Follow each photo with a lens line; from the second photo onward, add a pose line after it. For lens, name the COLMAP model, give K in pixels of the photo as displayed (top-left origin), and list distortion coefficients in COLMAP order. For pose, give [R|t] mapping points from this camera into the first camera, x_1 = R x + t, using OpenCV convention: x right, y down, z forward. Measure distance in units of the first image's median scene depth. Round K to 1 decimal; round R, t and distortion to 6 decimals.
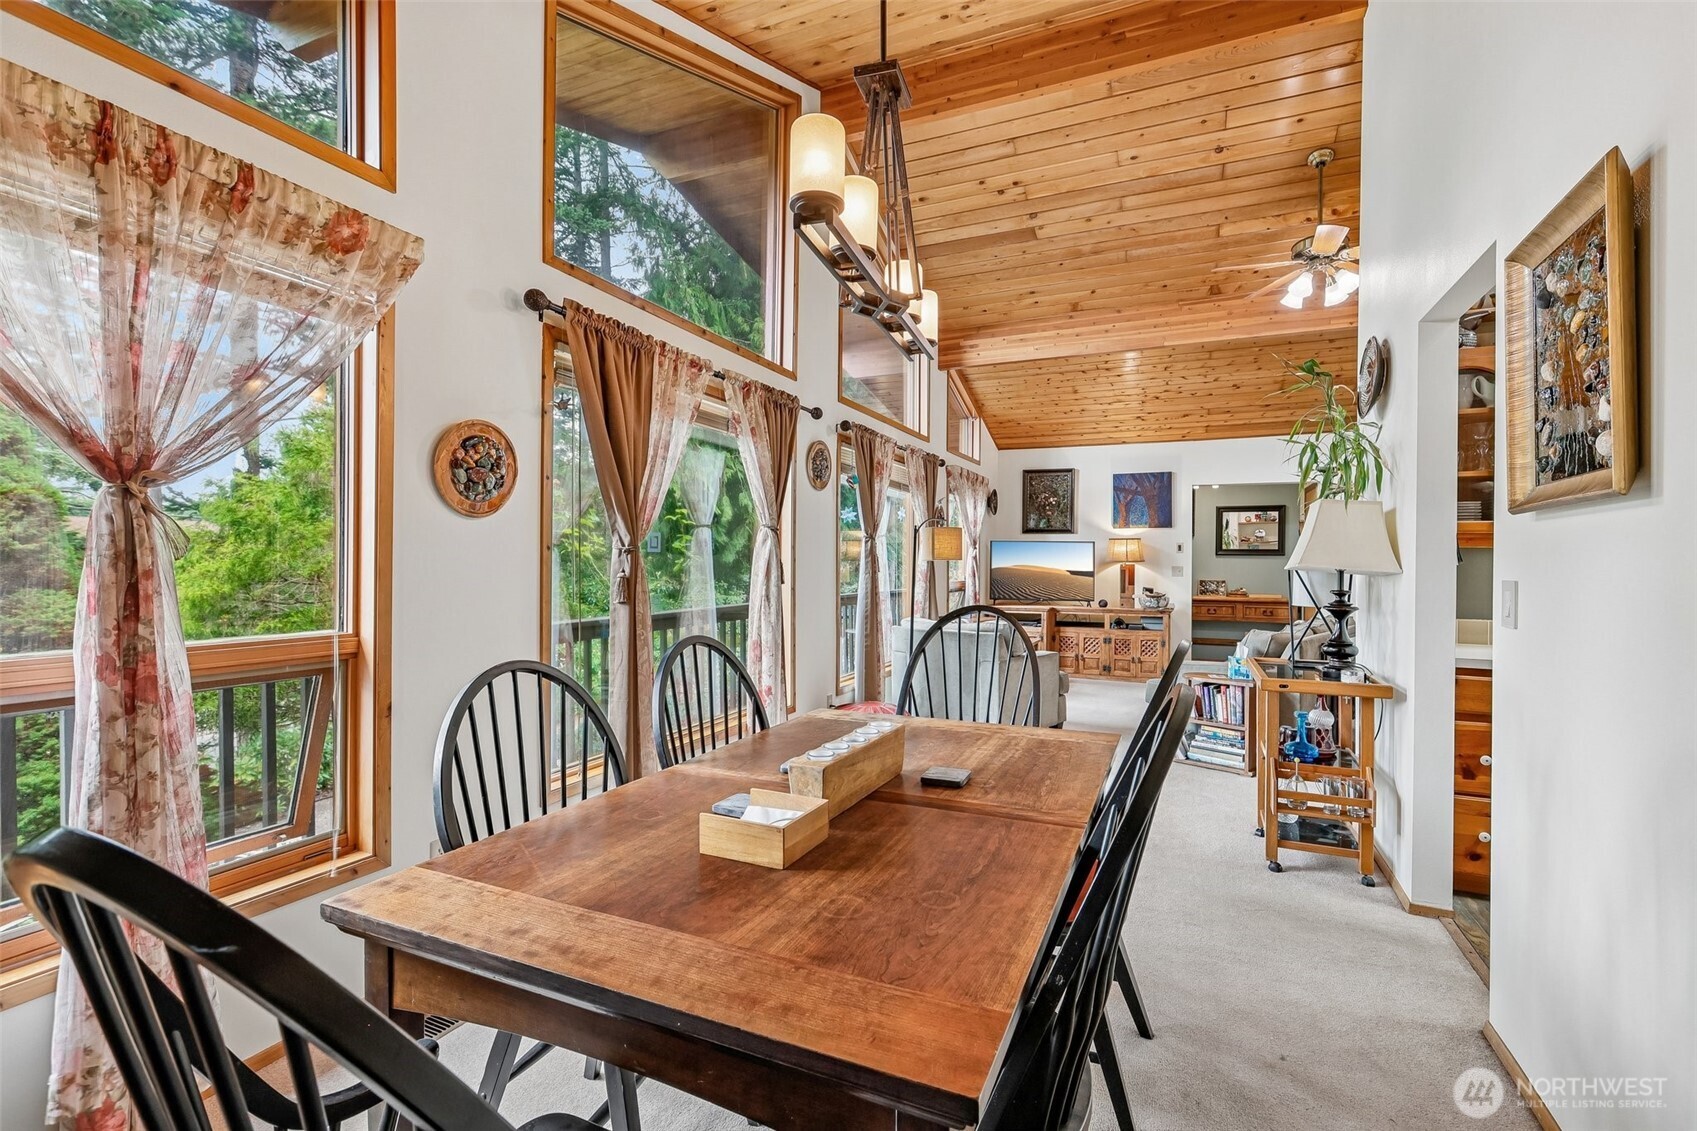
lens RADIAL K [[752.8, 0, 861.5], [0, 752.8, 564.6], [0, 0, 1]] dist [-0.006451, 0.003808]
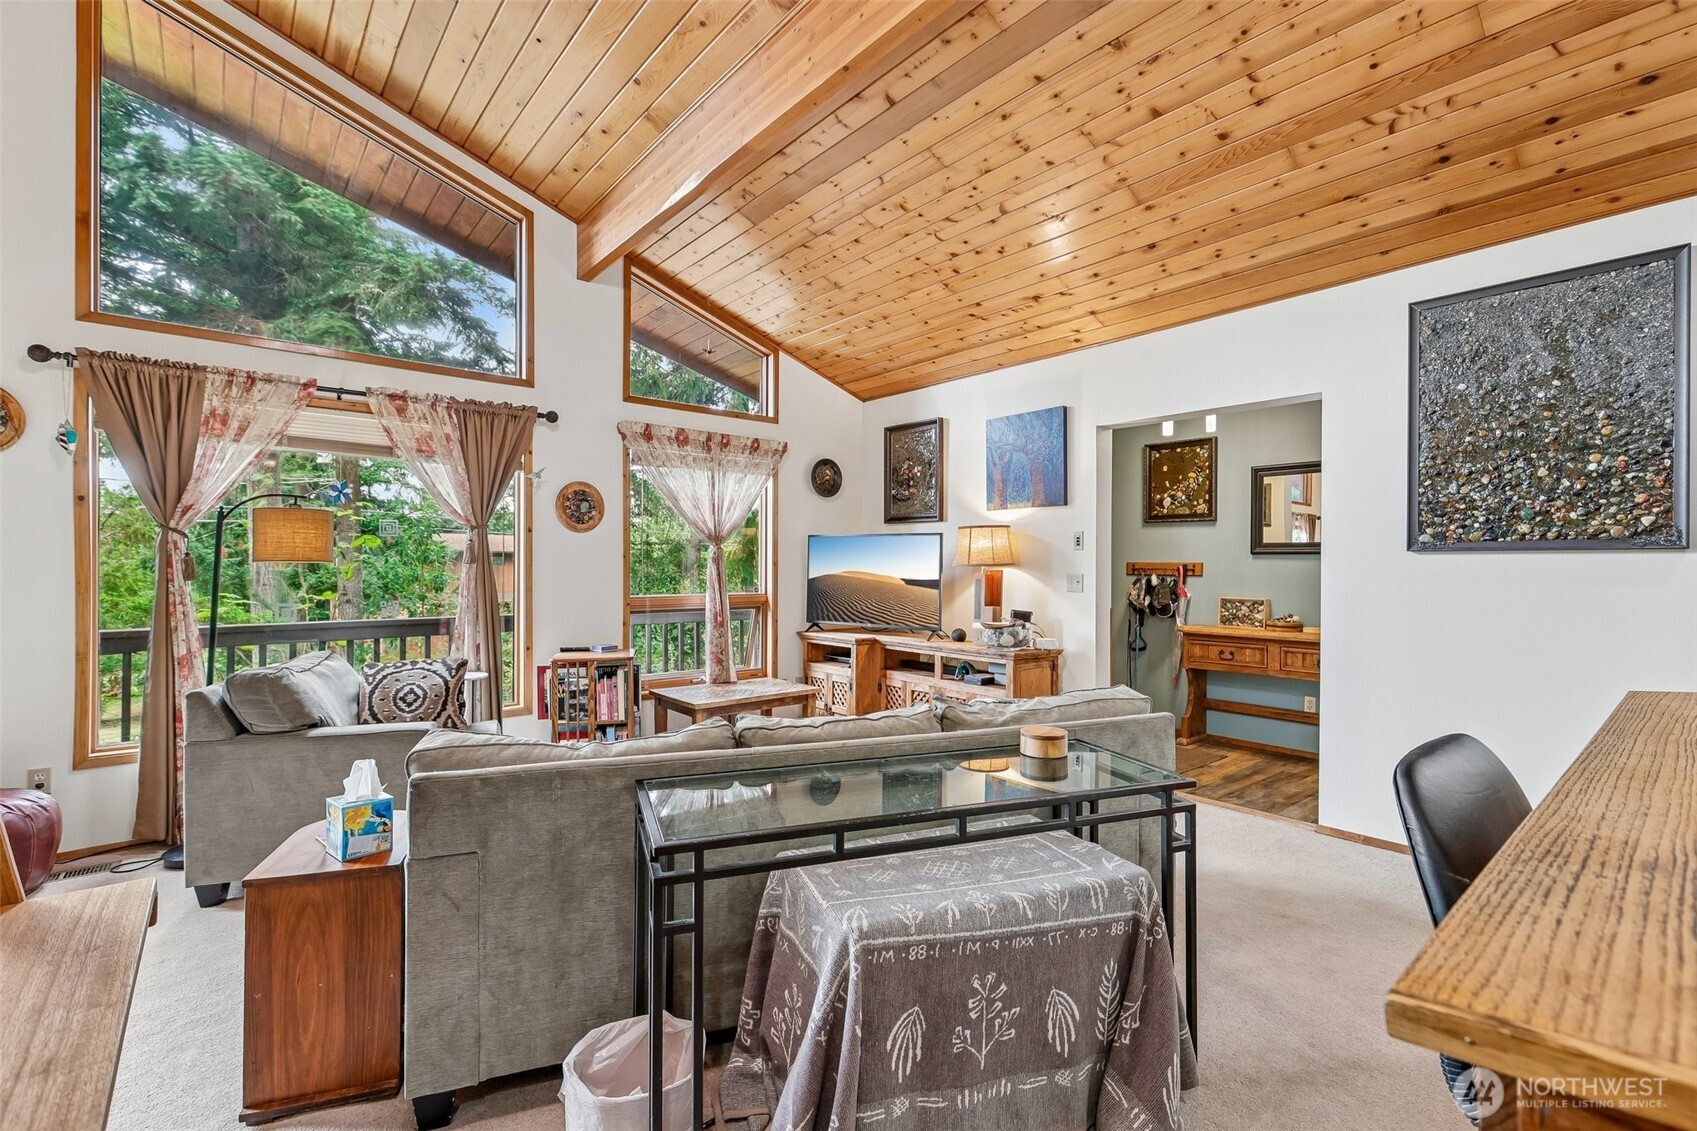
lens RADIAL K [[752.8, 0, 863.3], [0, 752.8, 570.3], [0, 0, 1]] dist [-0.006451, 0.003808]
pose [[0.898361, 0.000593, -0.439258, 0.535389], [-0.001612, 0.999997, -0.001947, 0.000937], [0.439255, 0.002458, 0.898359, 0.437608]]
